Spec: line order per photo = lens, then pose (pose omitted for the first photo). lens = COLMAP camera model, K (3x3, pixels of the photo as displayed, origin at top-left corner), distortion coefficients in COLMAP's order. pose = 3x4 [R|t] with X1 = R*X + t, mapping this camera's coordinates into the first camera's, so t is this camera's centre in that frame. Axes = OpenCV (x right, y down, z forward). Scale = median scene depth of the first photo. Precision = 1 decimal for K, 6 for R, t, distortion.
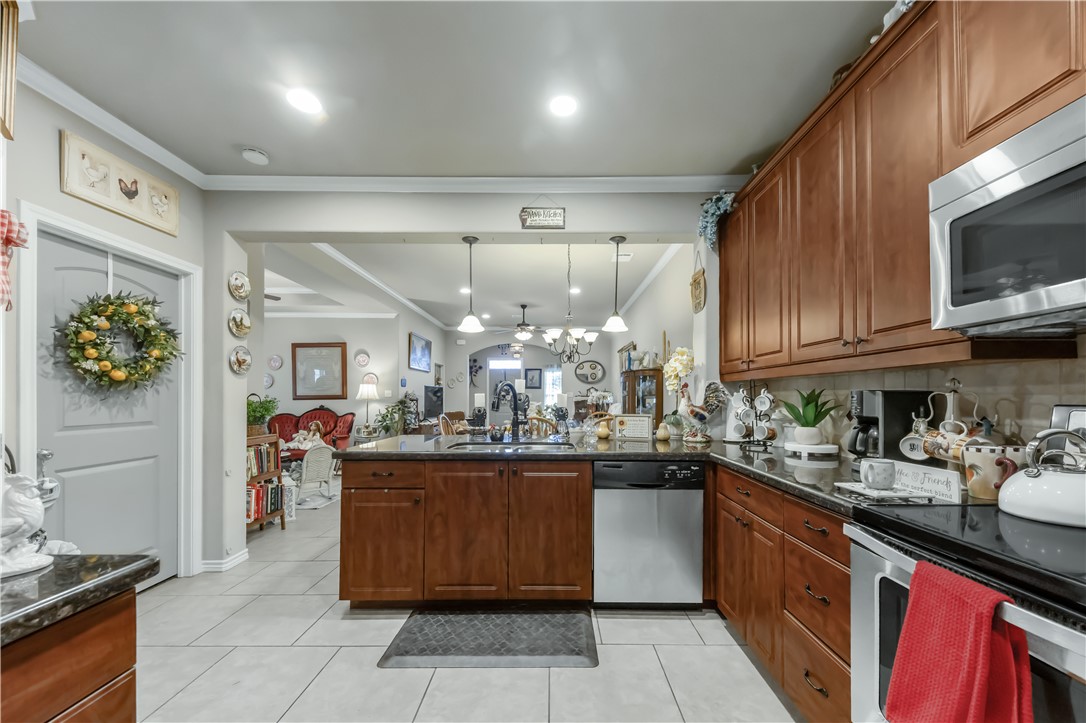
lens RADIAL K [[381.8, 0, 547.0], [0, 381.8, 396.2], [0, 0, 1]] dist [-0.000644, -0.000098]
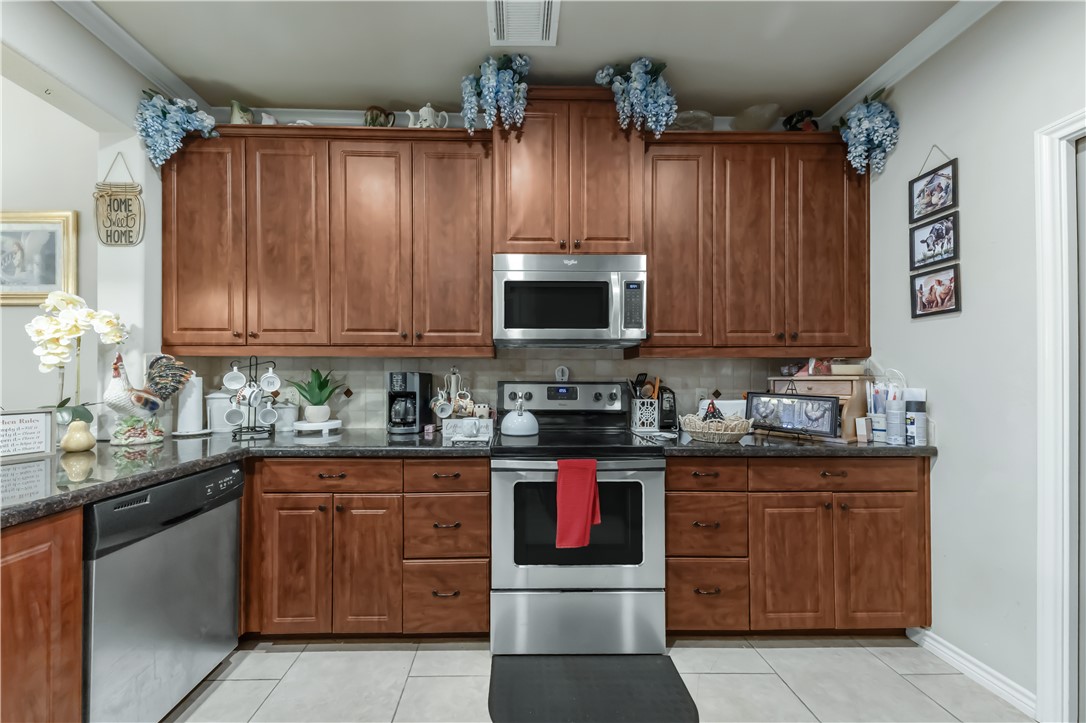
lens RADIAL K [[389.9, 0, 541.3], [0, 389.9, 373.8], [0, 0, 1]] dist [-0.000823, -0.000152]
pose [[-0.036511, 0.005799, 0.999316, -0.425329], [-0.006888, 0.999958, -0.006054, -0.004200], [-0.999310, -0.007104, -0.036470, 0.442061]]
